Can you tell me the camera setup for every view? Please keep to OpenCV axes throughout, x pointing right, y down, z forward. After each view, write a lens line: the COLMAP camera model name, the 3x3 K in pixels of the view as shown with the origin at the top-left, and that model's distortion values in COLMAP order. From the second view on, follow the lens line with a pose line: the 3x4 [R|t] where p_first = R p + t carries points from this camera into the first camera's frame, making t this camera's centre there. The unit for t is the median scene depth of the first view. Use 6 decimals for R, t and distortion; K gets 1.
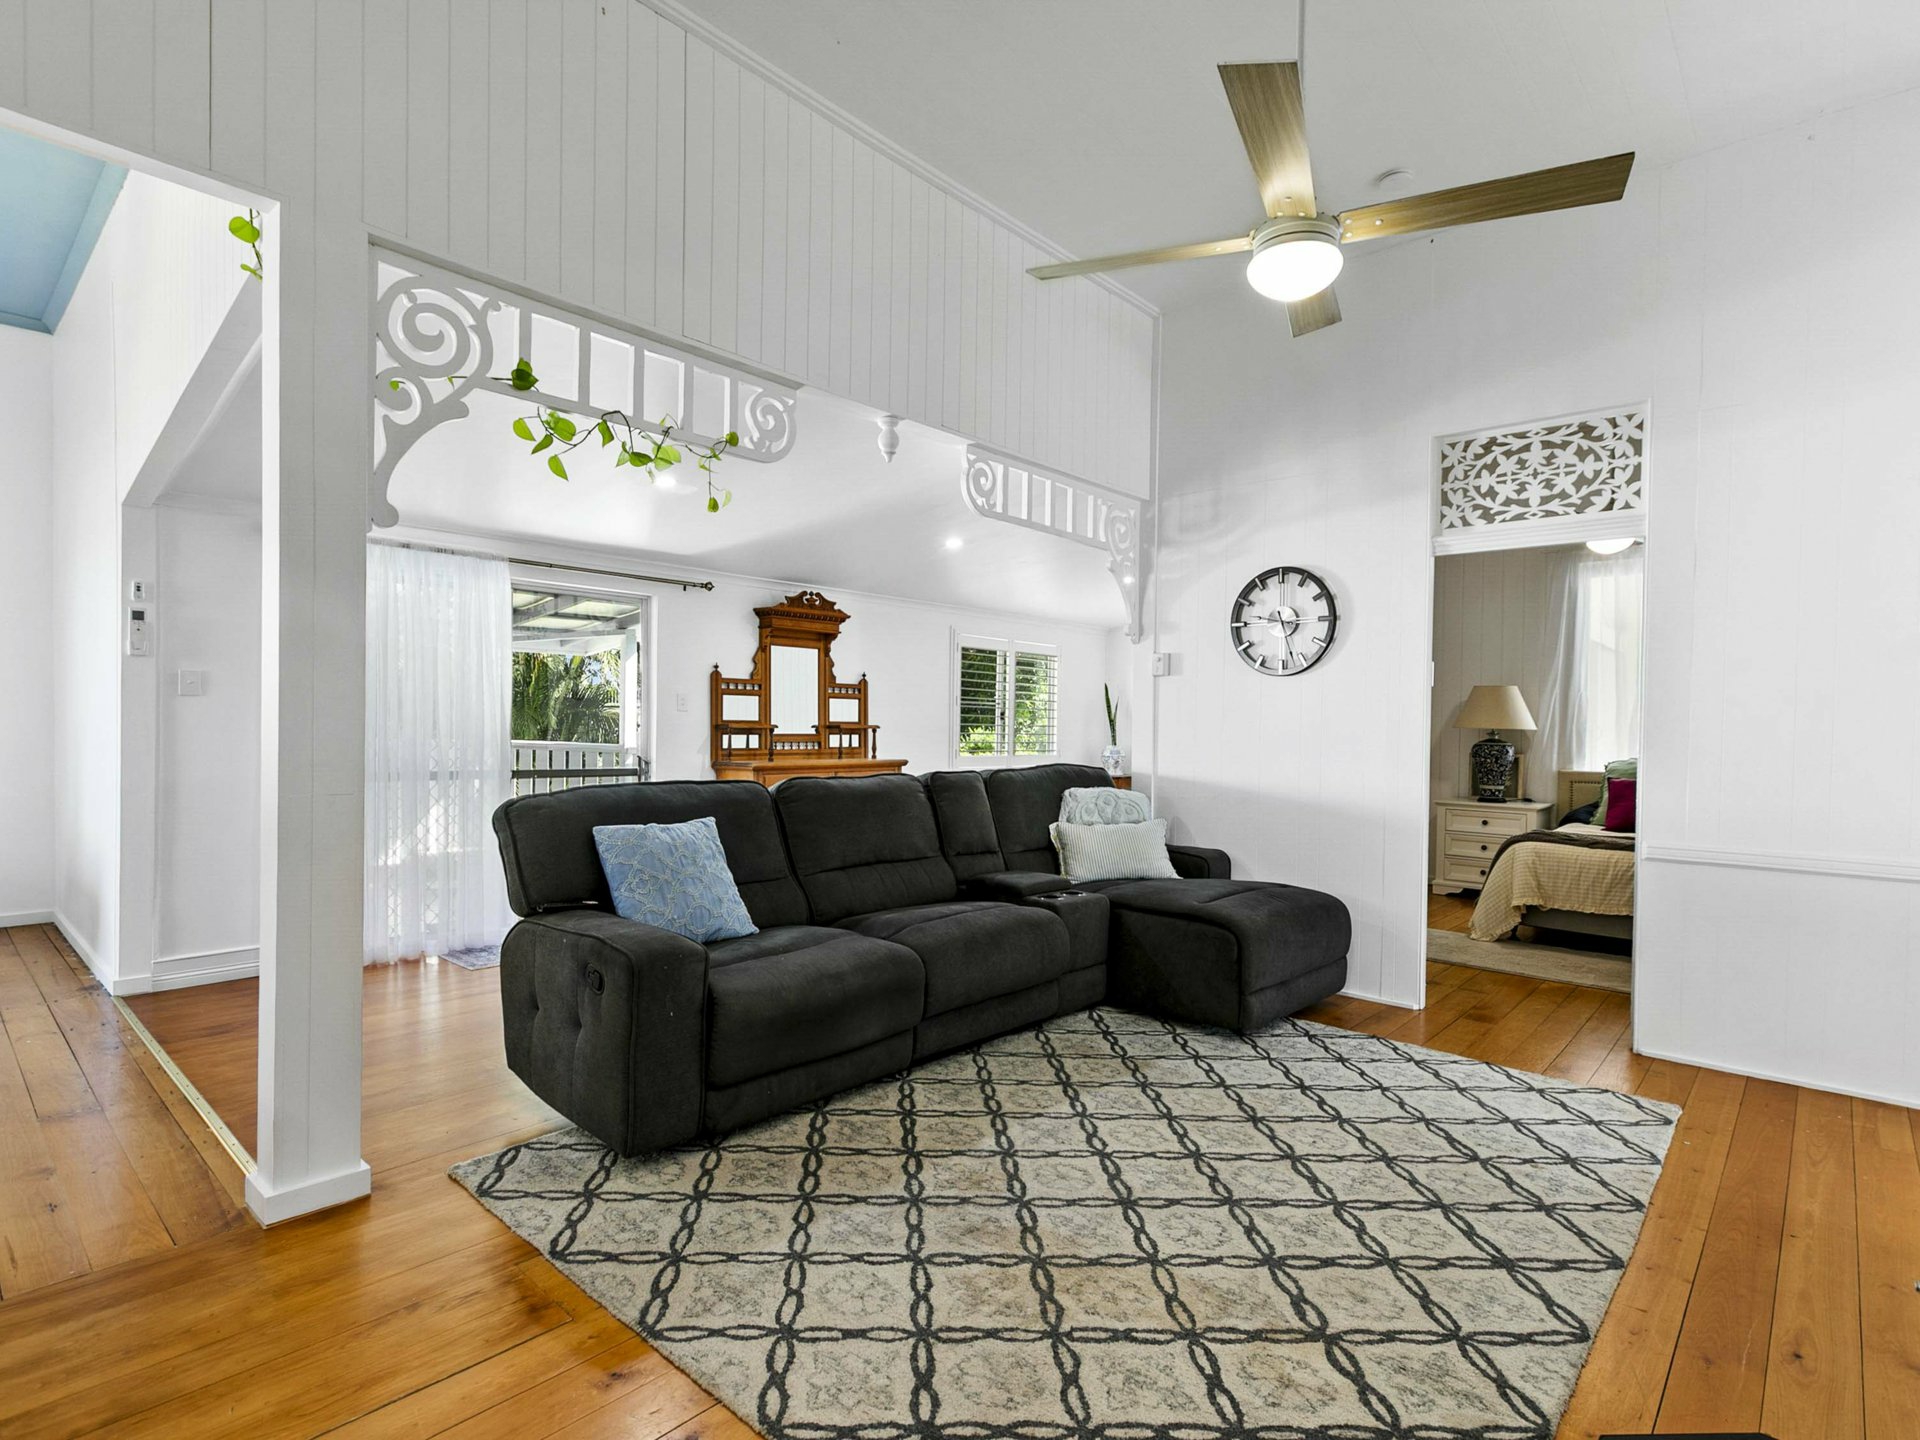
lens RADIAL K [[973.1, 0, 953.1], [0, 973.1, 735.9], [0, 0, 1]] dist [-0.004985, -0.001811]
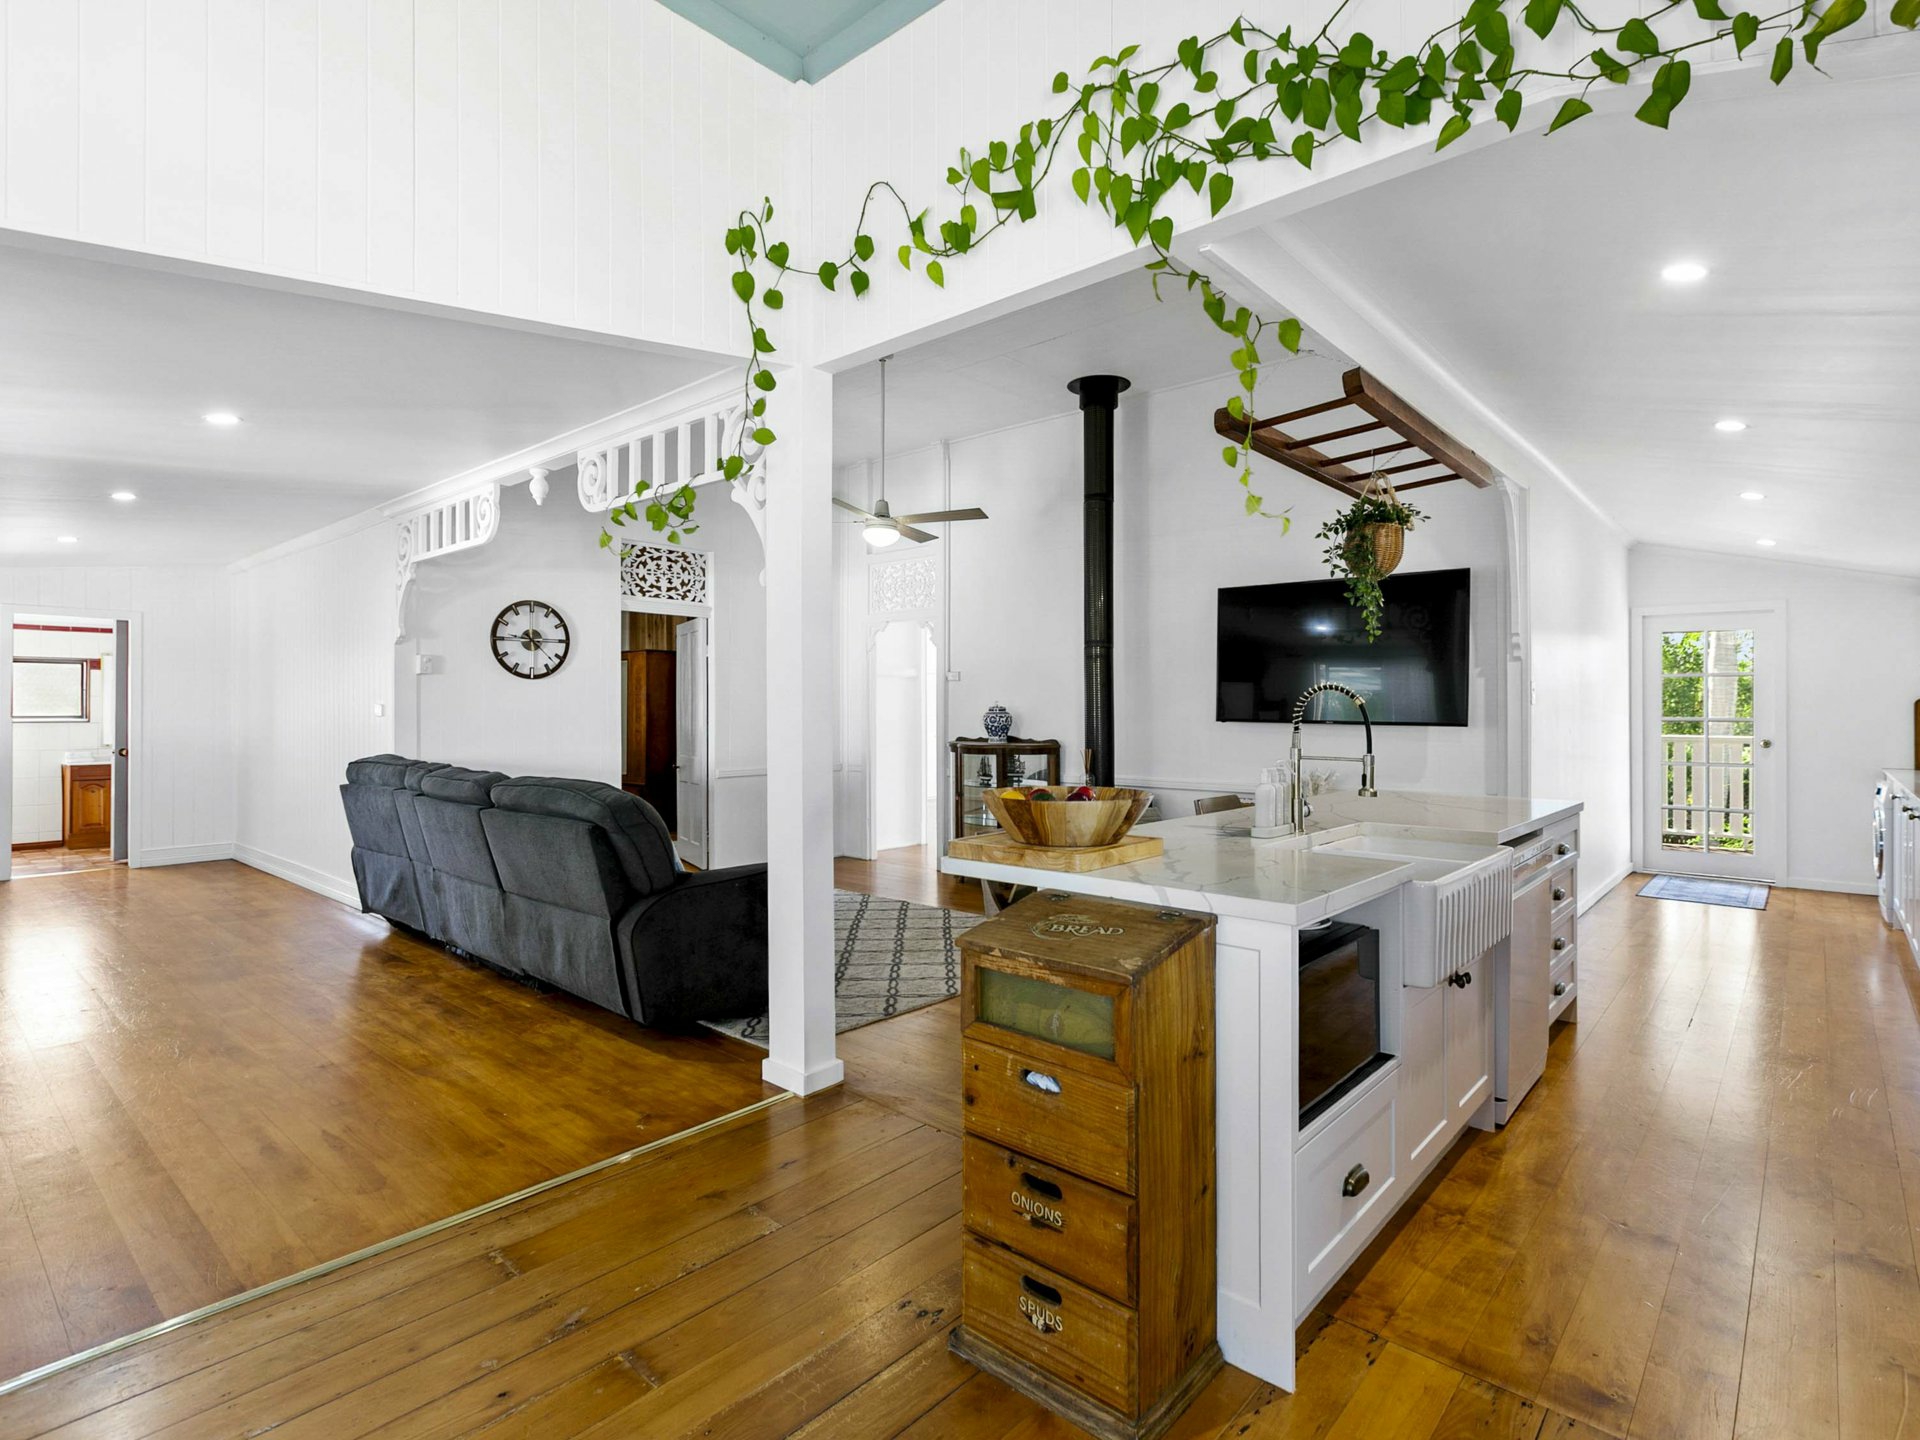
lens RADIAL K [[973.1, 0, 964.0], [0, 973.1, 709.1], [0, 0, 1]] dist [-0.004985, -0.001811]
pose [[-0.020145, -0.013088, 0.999711, -1.220775], [0.010250, 0.999859, 0.013297, -0.036845], [-0.999745, 0.010515, -0.020008, 0.481627]]
